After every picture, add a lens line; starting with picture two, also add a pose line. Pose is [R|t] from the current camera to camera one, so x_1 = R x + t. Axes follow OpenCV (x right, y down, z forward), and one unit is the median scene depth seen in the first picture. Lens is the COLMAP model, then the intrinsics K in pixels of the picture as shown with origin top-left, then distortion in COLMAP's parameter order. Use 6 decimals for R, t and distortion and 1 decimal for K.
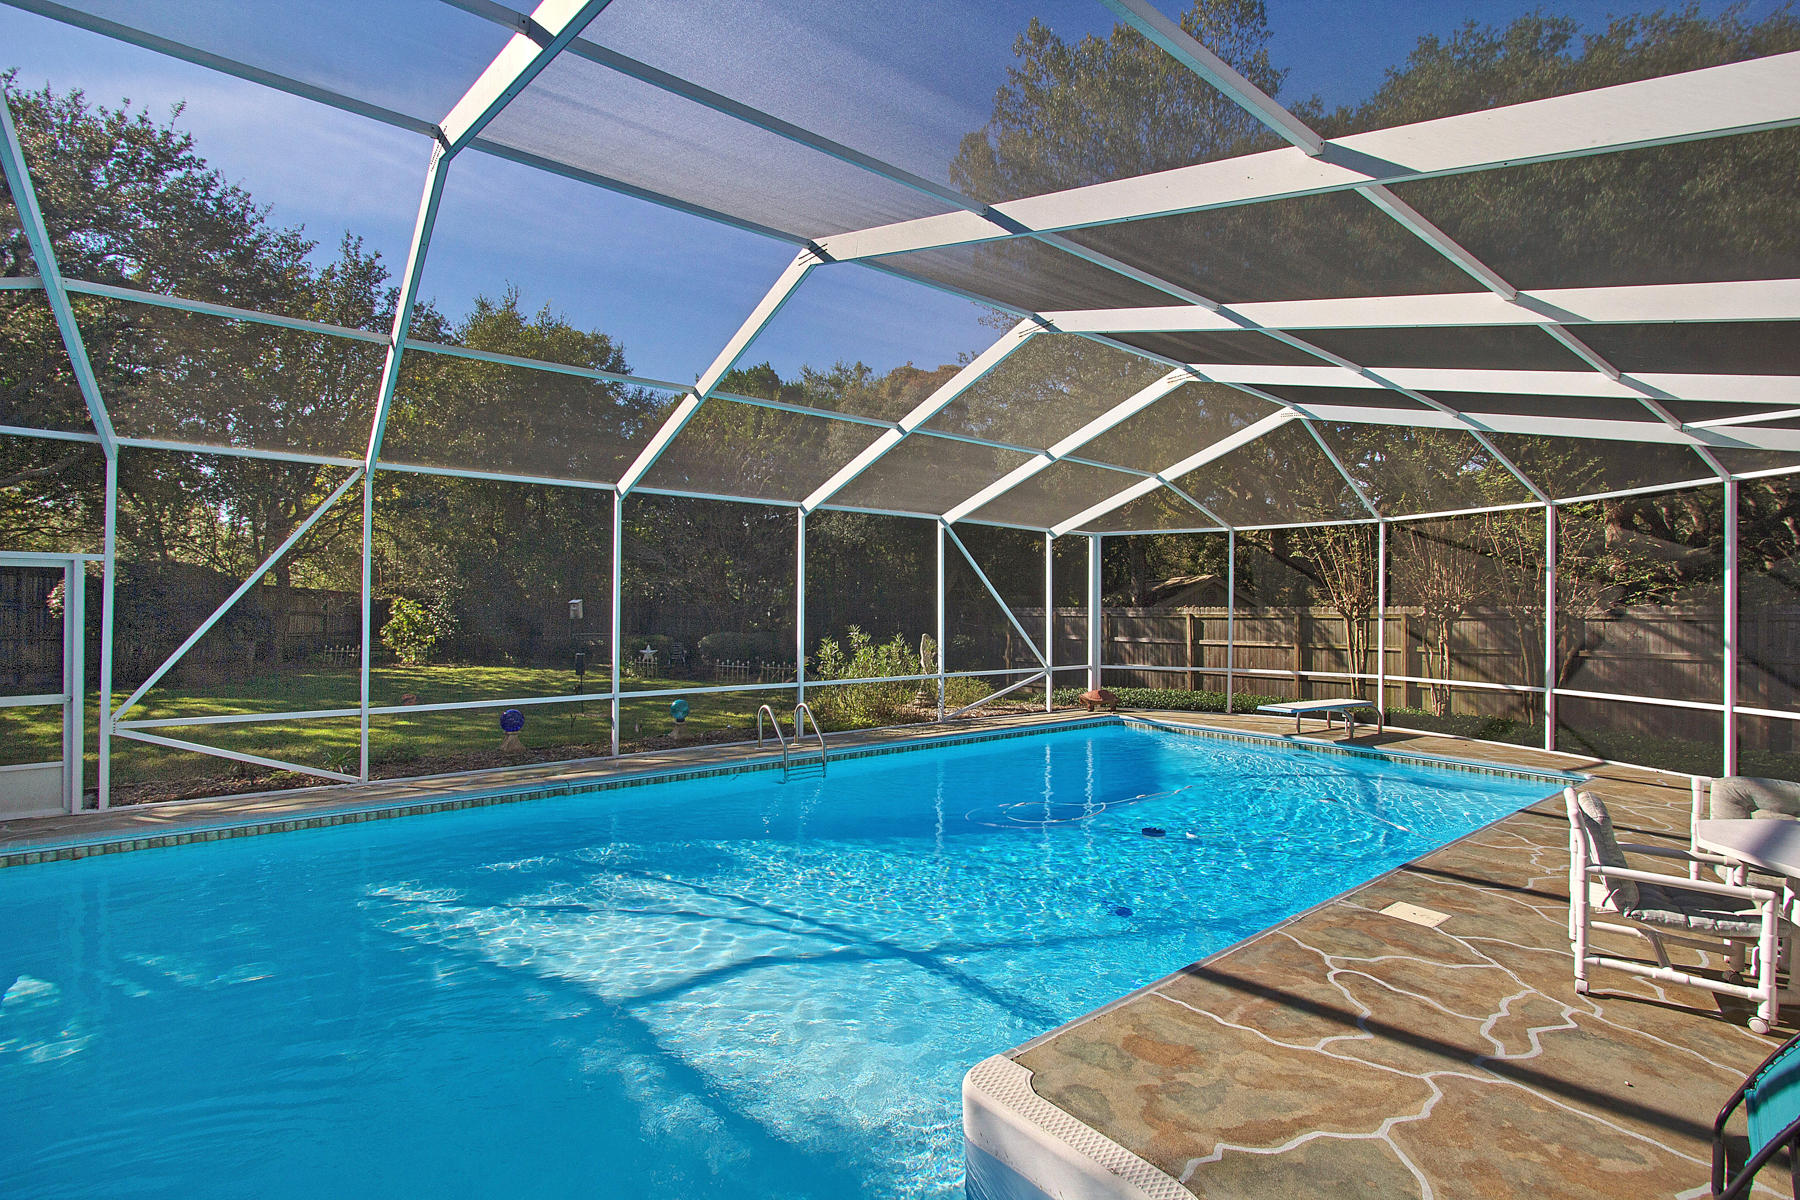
lens RADIAL K [[825.0, 0, 900.0], [0, 825.0, 600.0], [0, 0, 1]] dist [0.000332, 0.000171]
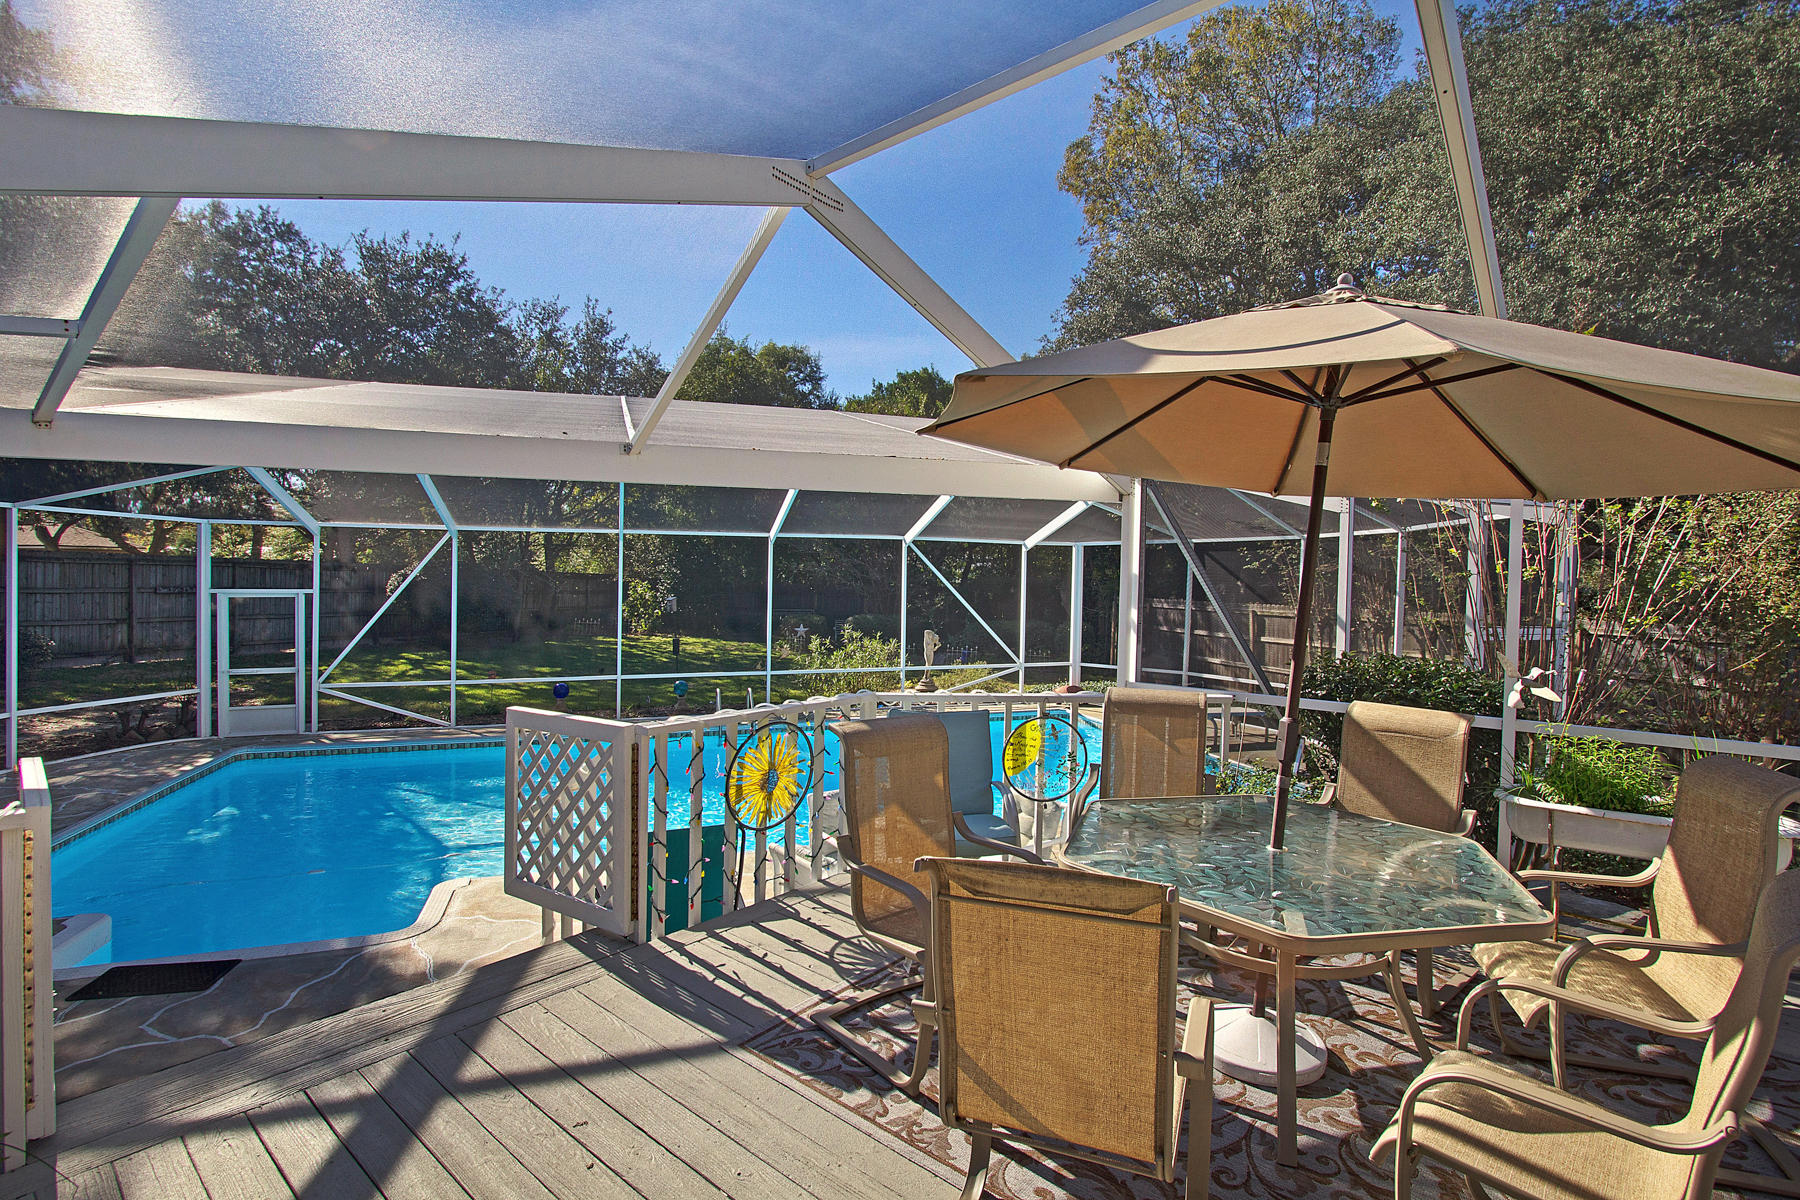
lens RADIAL K [[825.0, 0, 900.0], [0, 825.0, 600.0], [0, 0, 1]] dist [0.000332, 0.000171]
pose [[0.946031, 0.014800, -0.323738, 0.418449], [-0.001831, 0.999185, 0.040328, -0.055688], [0.324071, -0.037559, 0.945287, -0.140784]]
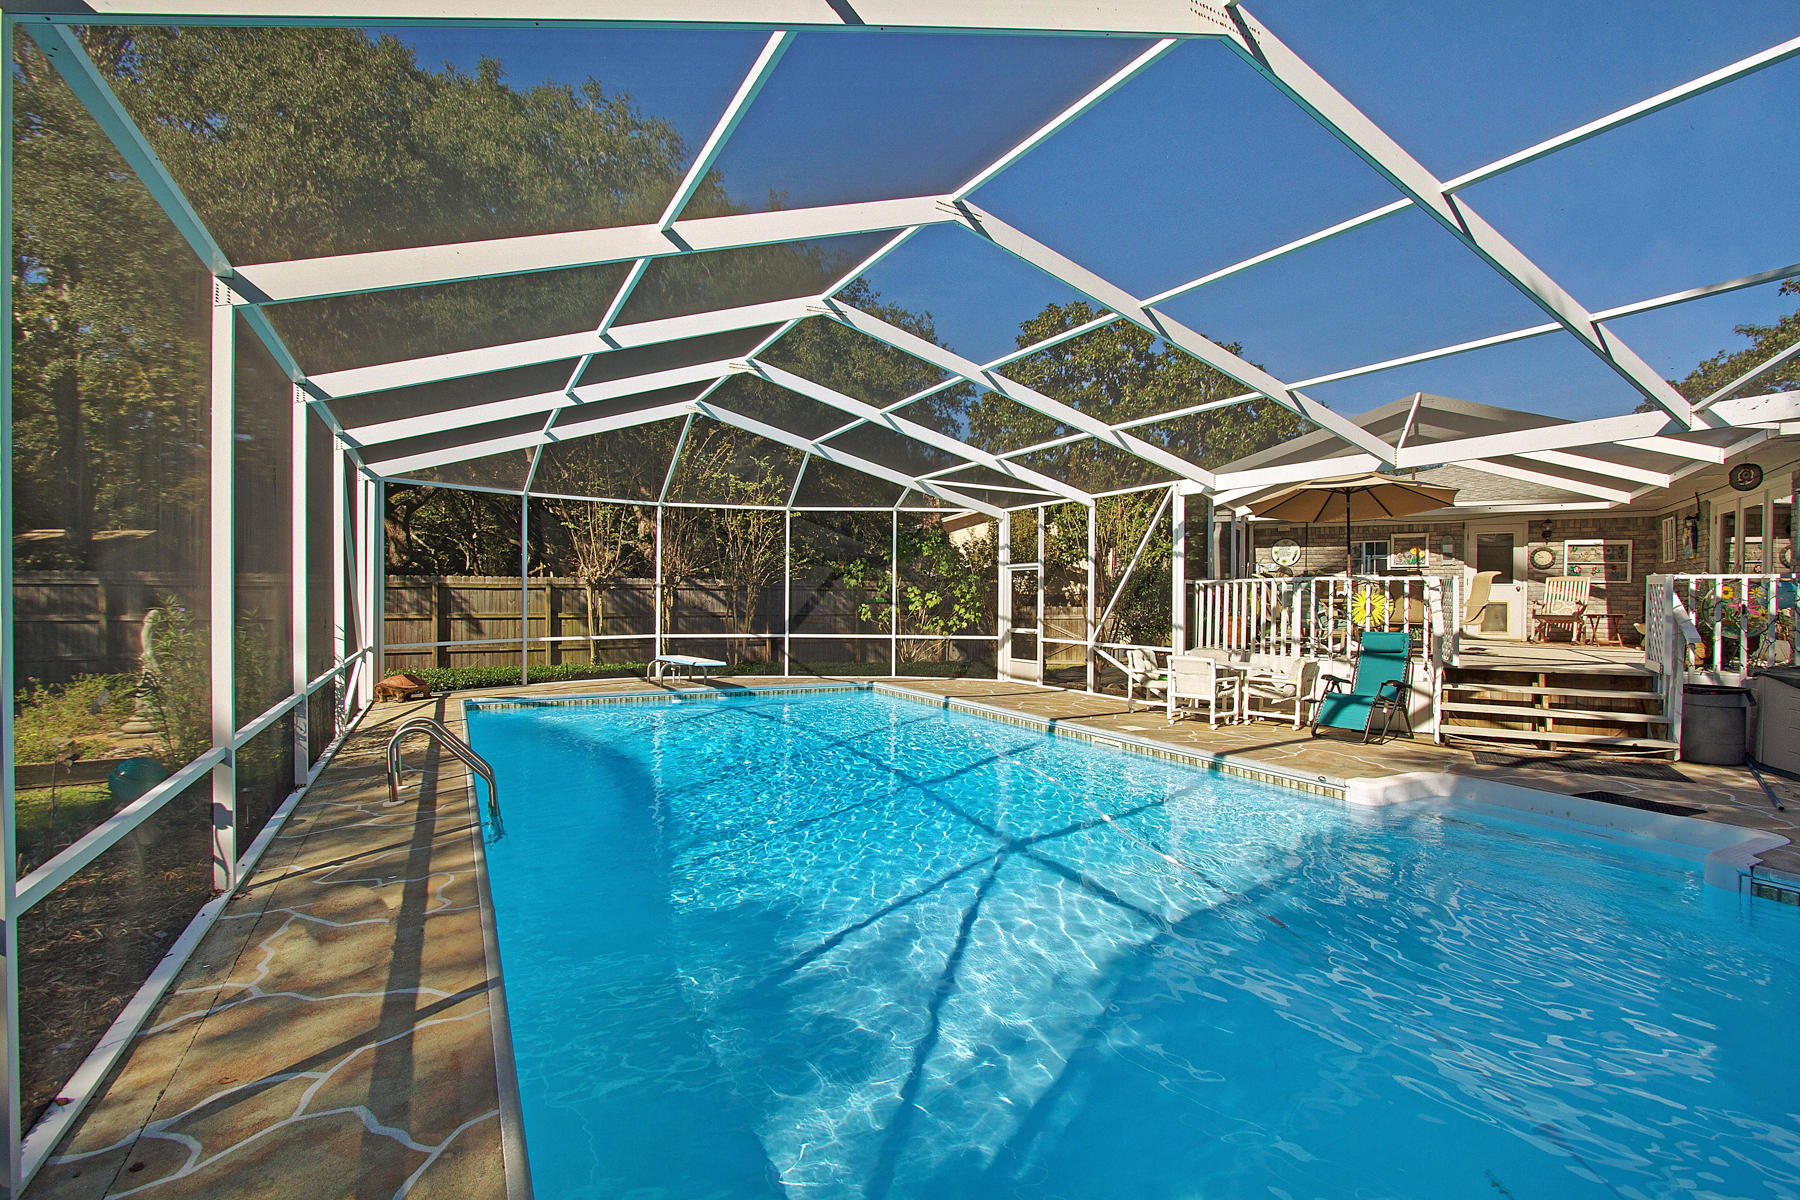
lens RADIAL K [[863.7, 0, 926.7], [0, 863.7, 601.6], [0, 0, 1]] dist [0.028488, 0.000379]
pose [[0.167676, -0.012793, 0.985759, -0.522624], [-0.022516, 0.999605, 0.016802, 0.012211], [-0.985585, -0.025013, 0.167322, 0.367784]]
